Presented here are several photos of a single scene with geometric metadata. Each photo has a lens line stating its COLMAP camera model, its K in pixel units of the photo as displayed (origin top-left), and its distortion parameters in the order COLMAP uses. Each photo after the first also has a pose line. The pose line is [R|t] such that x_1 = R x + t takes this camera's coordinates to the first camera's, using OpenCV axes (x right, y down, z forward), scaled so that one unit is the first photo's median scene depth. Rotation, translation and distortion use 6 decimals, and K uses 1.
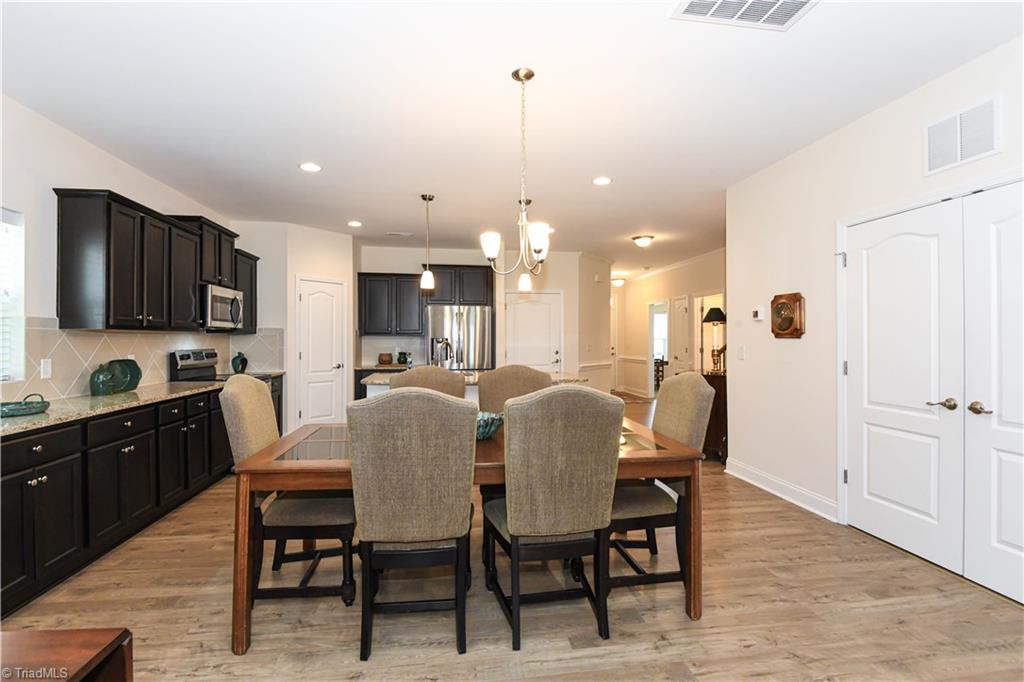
lens RADIAL K [[482.2, 0, 510.7], [0, 482.2, 334.9], [0, 0, 1]] dist [0.006523, -0.010802]
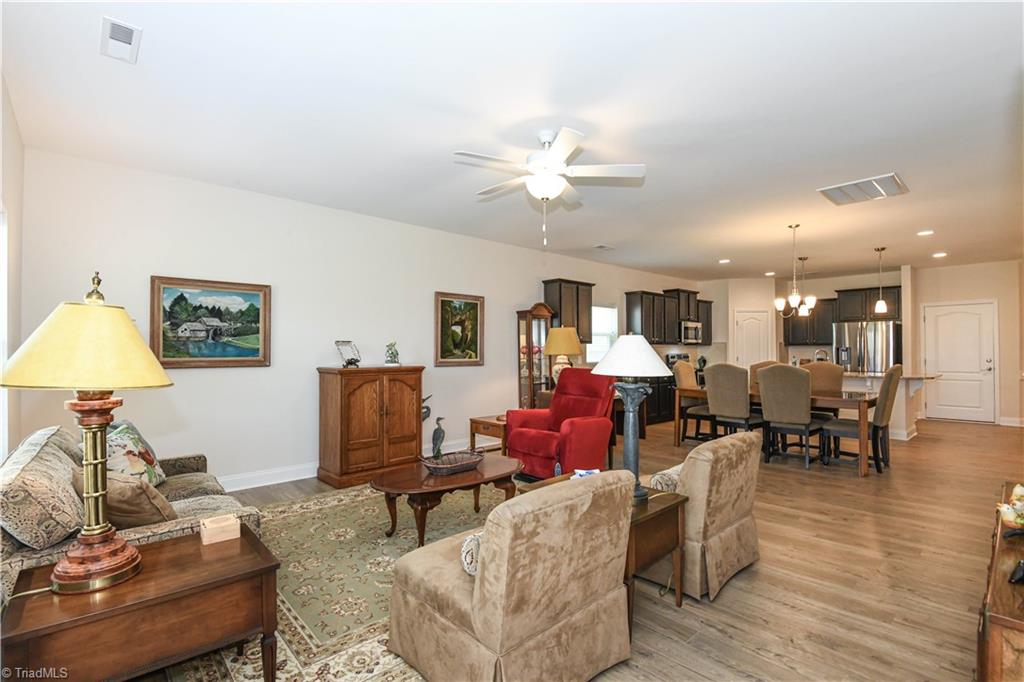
lens RADIAL K [[470.5, 0, 512.3], [0, 470.5, 344.7], [0, 0, 1]] dist [0.000213, -0.010952]
pose [[0.555699, -0.009767, -0.831326, 0.613851], [0.007950, 0.999948, -0.006434, 0.000557], [0.831346, -0.003034, 0.555747, -0.684661]]
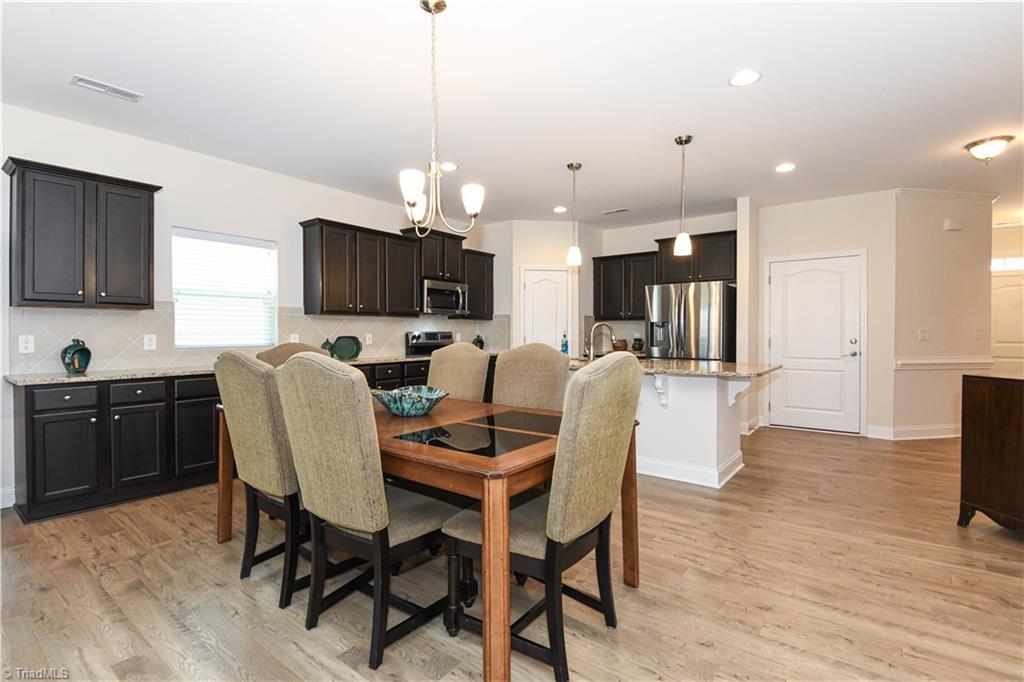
lens RADIAL K [[482.2, 0, 502.7], [0, 482.2, 337.6], [0, 0, 1]] dist [0.006523, -0.010802]
pose [[0.691025, 0.007561, -0.722791, 0.428035], [0.006419, 0.999842, 0.016596, 0.027508], [0.722802, -0.016108, 0.690867, 0.277816]]
